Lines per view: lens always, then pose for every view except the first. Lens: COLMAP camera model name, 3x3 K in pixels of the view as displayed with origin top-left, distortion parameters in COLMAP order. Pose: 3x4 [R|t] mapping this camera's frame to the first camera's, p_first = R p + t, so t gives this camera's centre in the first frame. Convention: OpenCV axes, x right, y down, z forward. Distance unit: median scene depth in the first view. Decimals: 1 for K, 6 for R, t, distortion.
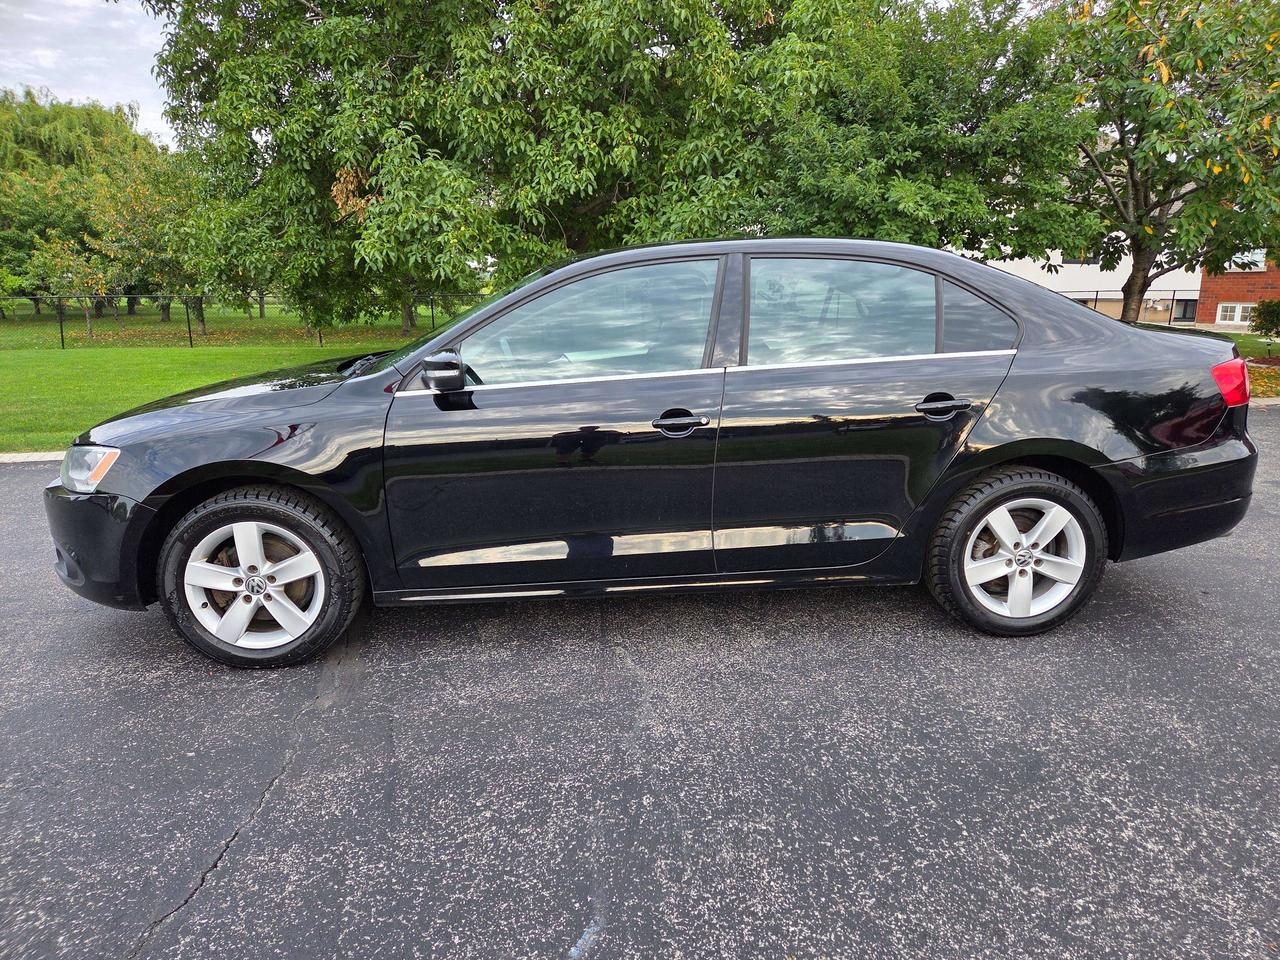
lens RADIAL K [[868.6, 0, 650.9], [0, 868.6, 492.3], [0, 0, 1]] dist [0.071788, -0.060617]
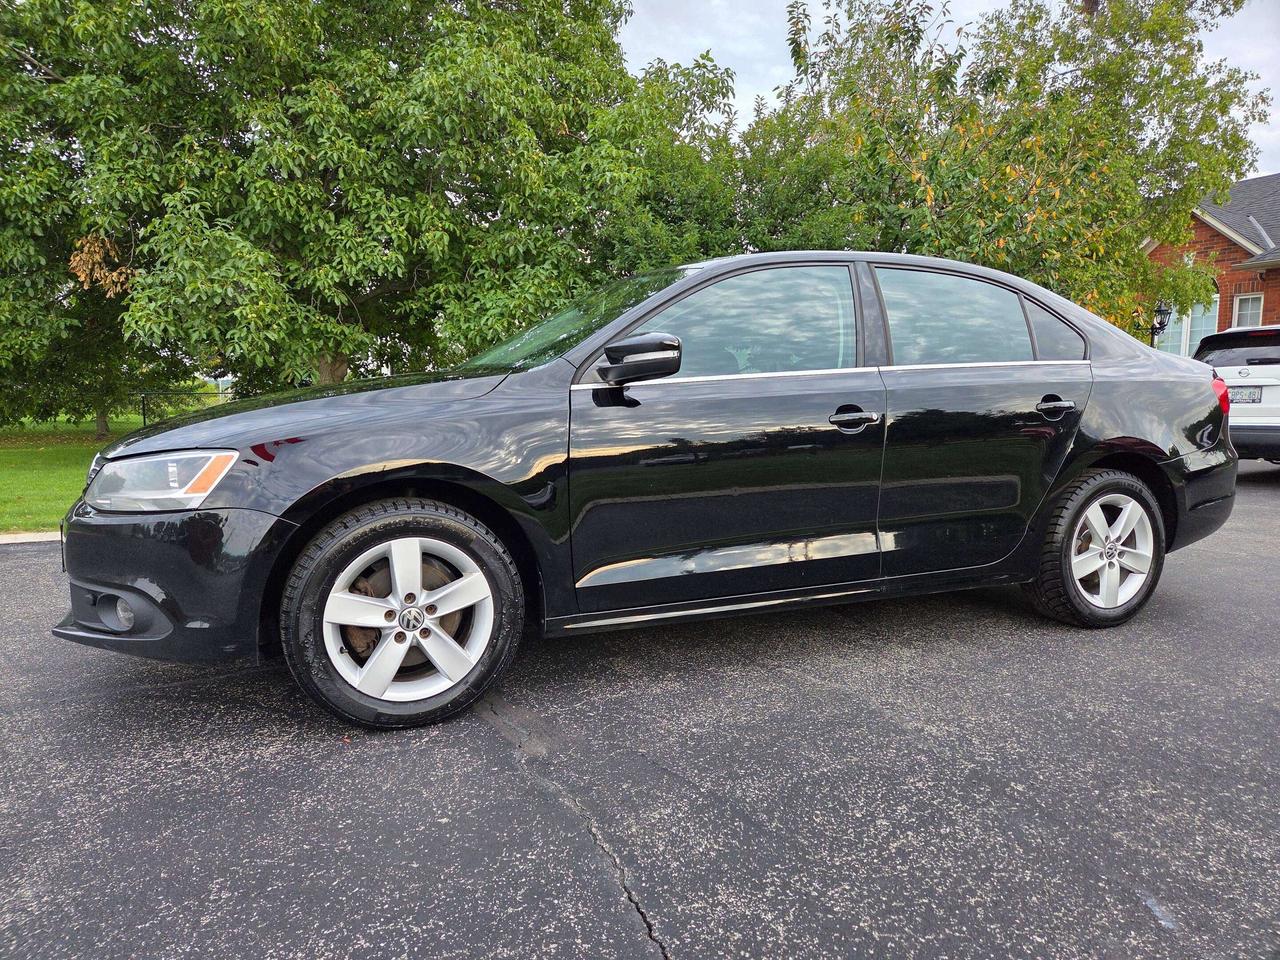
lens RADIAL K [[868.6, 0, 635.8], [0, 868.6, 487.9], [0, 0, 1]] dist [0.071788, -0.060617]
pose [[0.946582, -0.024480, 0.321533, -0.147202], [0.068066, 0.989816, -0.125027, 0.029262], [-0.315198, 0.140234, 0.938608, 0.049164]]
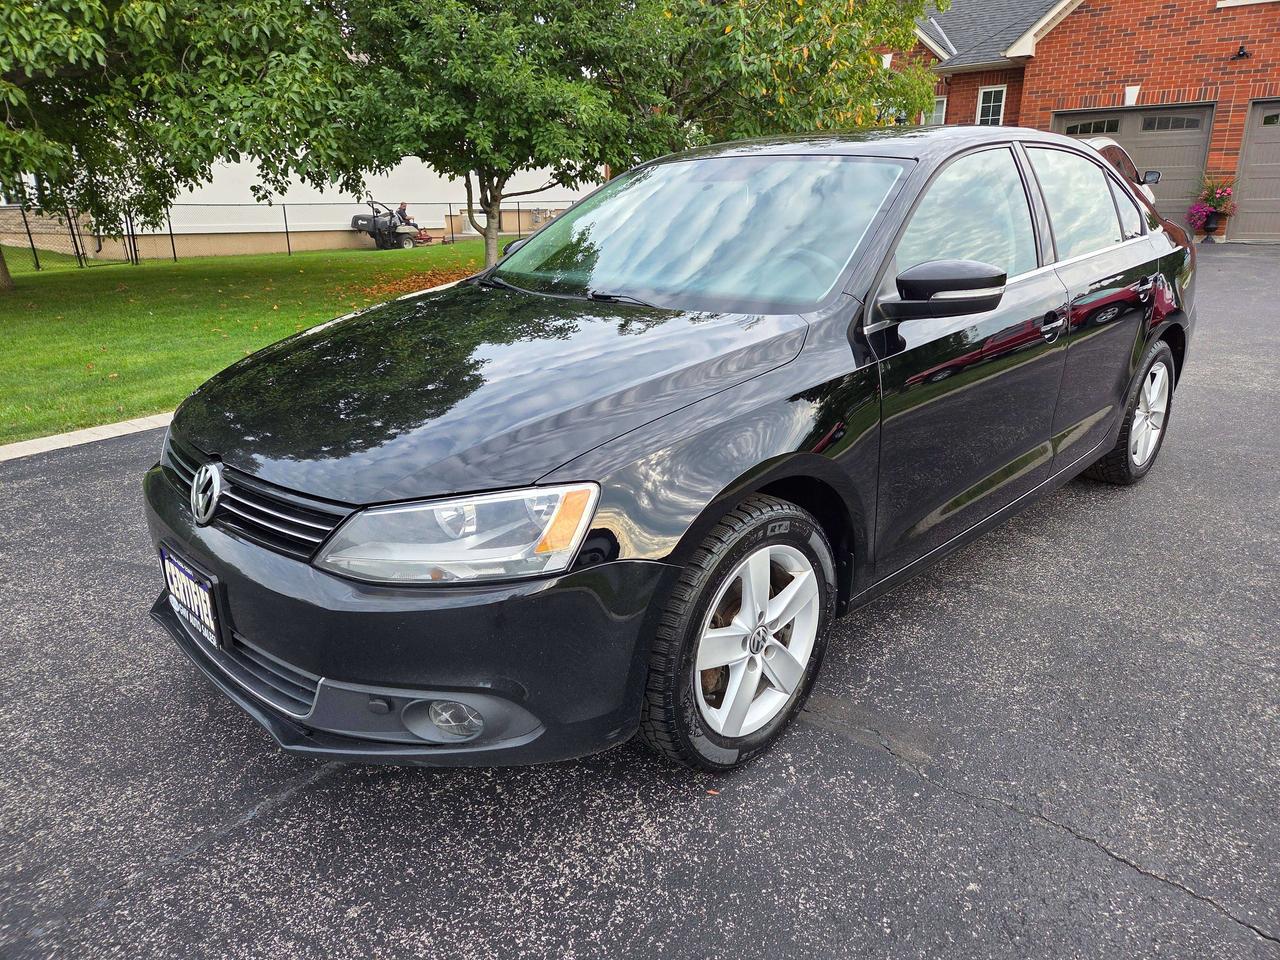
lens RADIAL K [[868.6, 0, 651.8], [0, 868.6, 472.5], [0, 0, 1]] dist [0.071788, -0.060617]
pose [[0.759869, -0.208010, 0.615898, -0.258991], [0.162630, 0.978125, 0.129701, -0.034365], [-0.629405, 0.001607, 0.777076, 0.154586]]
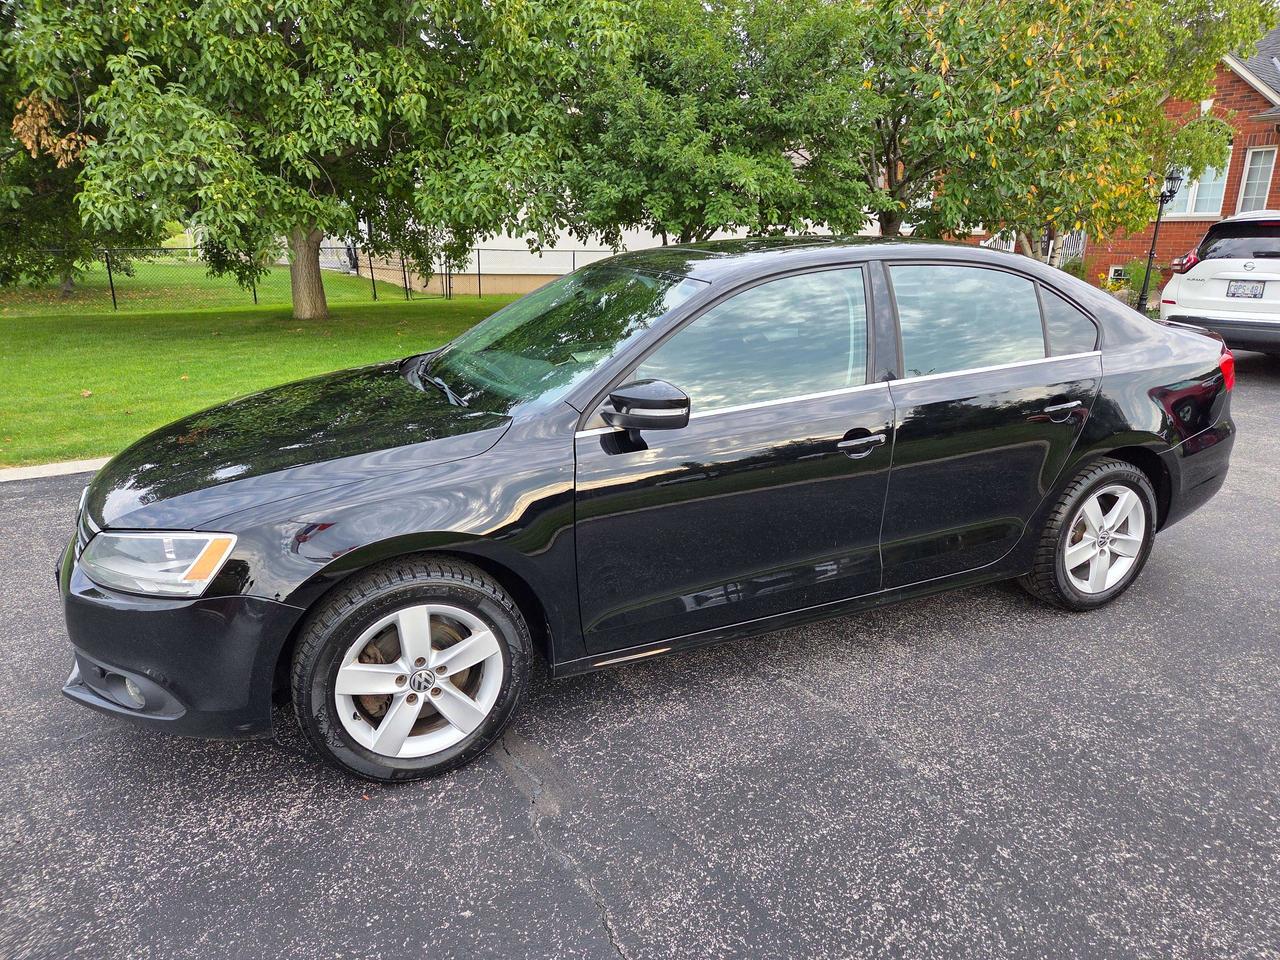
lens RADIAL K [[868.6, 0, 654.3], [0, 868.6, 485.5], [0, 0, 1]] dist [0.071788, -0.060617]
pose [[0.936144, -0.088656, 0.340257, -0.146944], [0.072276, 0.995545, 0.060545, -0.031079], [-0.344109, -0.032087, 0.938381, 0.049900]]
